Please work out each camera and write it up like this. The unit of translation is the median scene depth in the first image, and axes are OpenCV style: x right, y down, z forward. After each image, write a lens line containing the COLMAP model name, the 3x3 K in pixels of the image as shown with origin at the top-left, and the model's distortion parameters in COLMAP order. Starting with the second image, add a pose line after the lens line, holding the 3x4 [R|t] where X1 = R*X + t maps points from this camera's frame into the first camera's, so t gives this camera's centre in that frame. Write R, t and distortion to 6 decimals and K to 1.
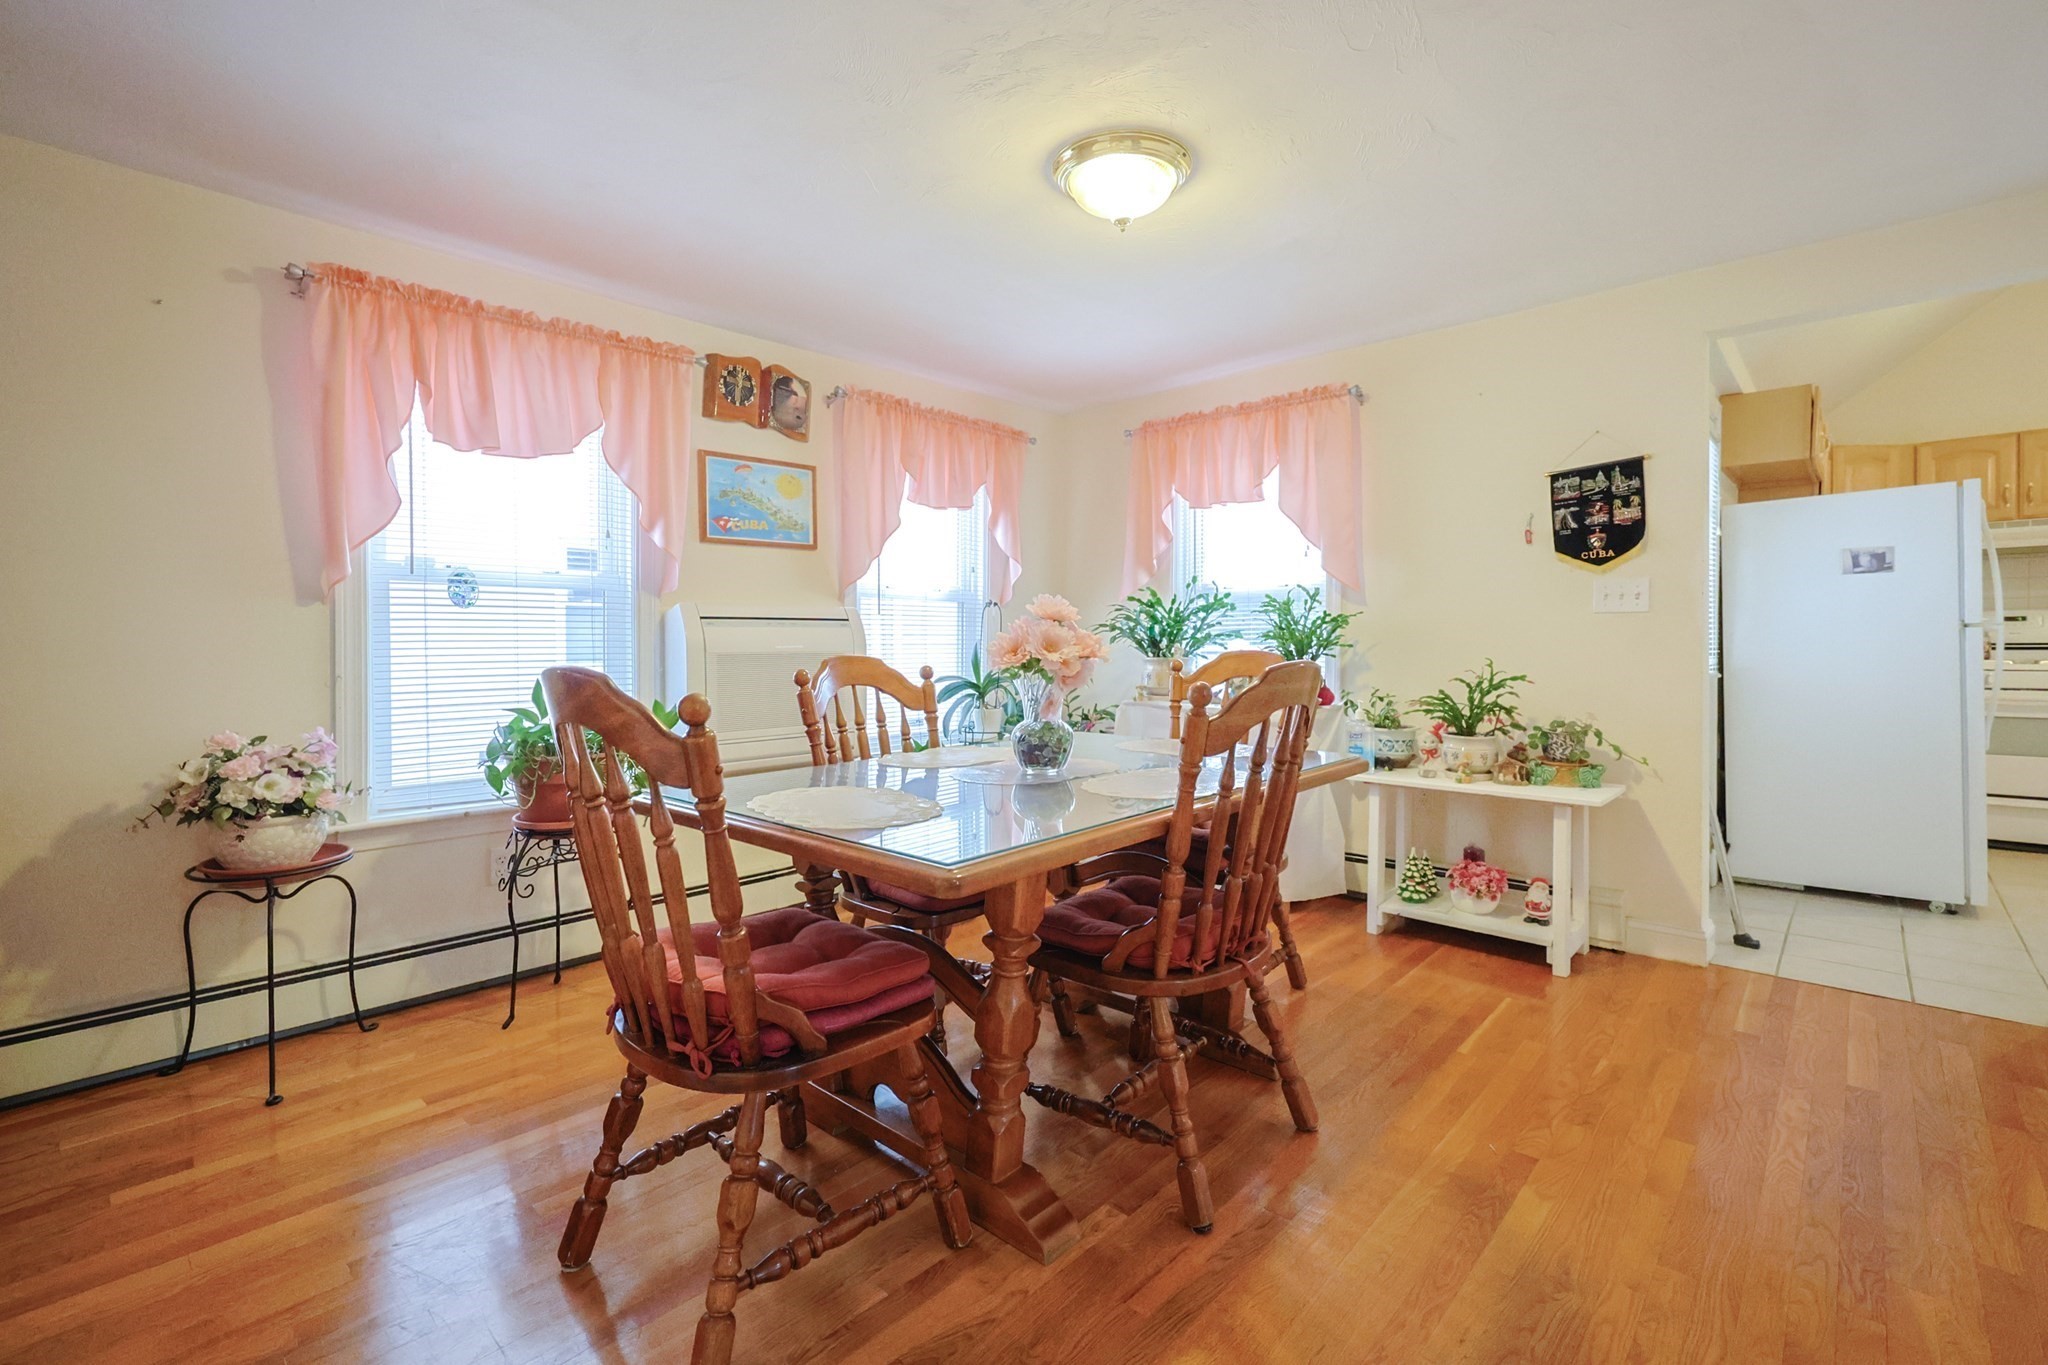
lens RADIAL K [[878.1, 0, 1060.5], [0, 878.1, 644.0], [0, 0, 1]] dist [-0.000715, -0.000056]
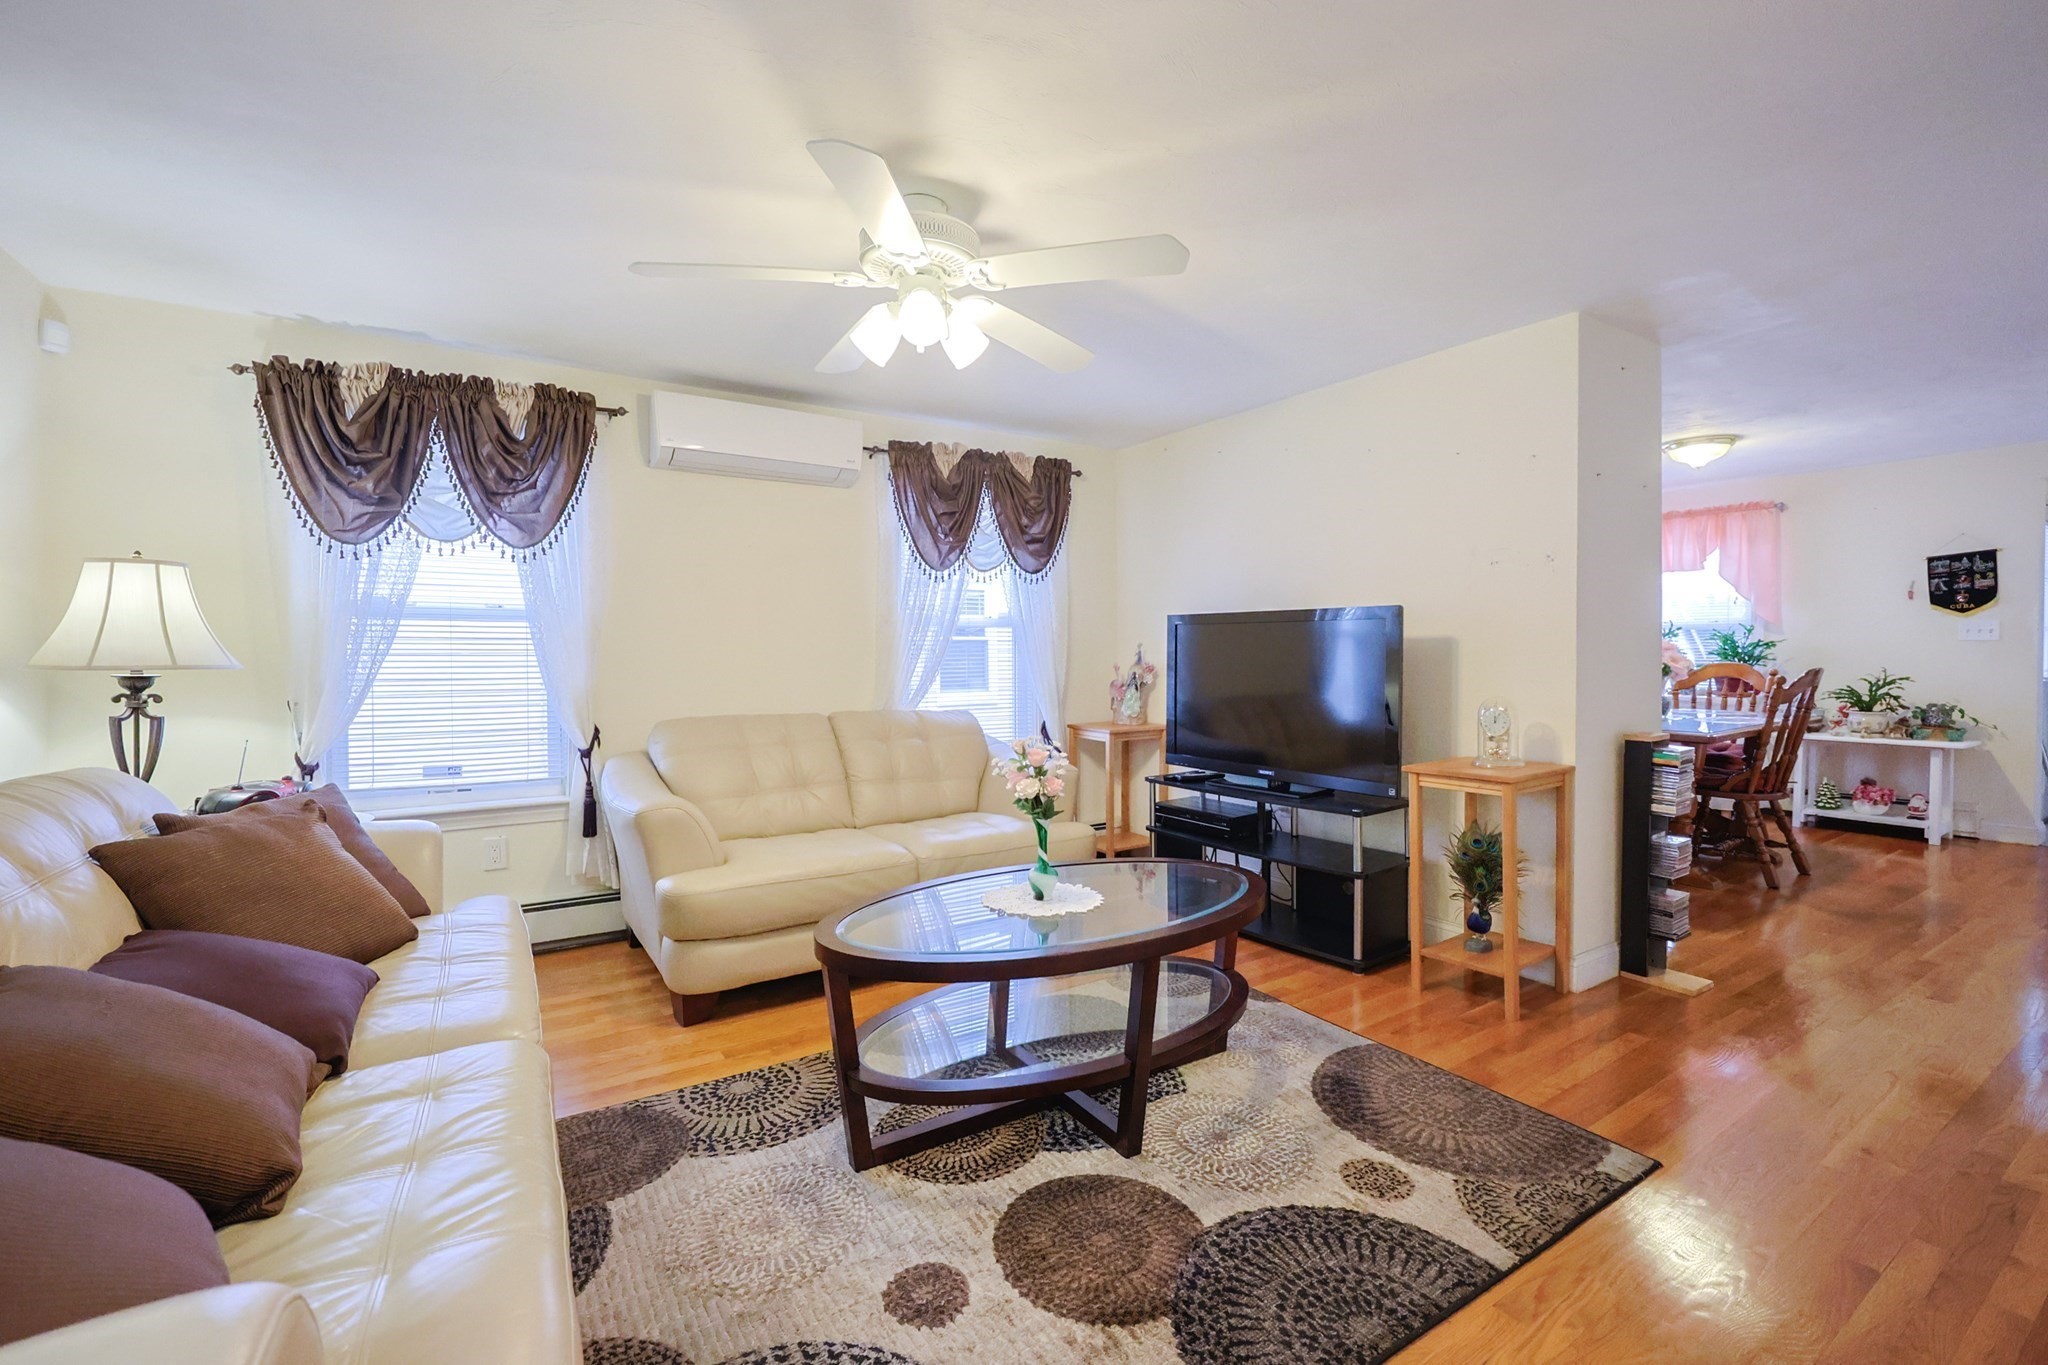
lens RADIAL K [[878.1, 0, 1021.8], [0, 878.1, 666.0], [0, 0, 1]] dist [-0.000715, -0.000056]
pose [[0.966720, 0.001579, -0.255830, -0.705619], [0.002018, 0.999903, 0.013797, -0.013007], [0.255827, -0.013855, 0.966623, -1.096633]]
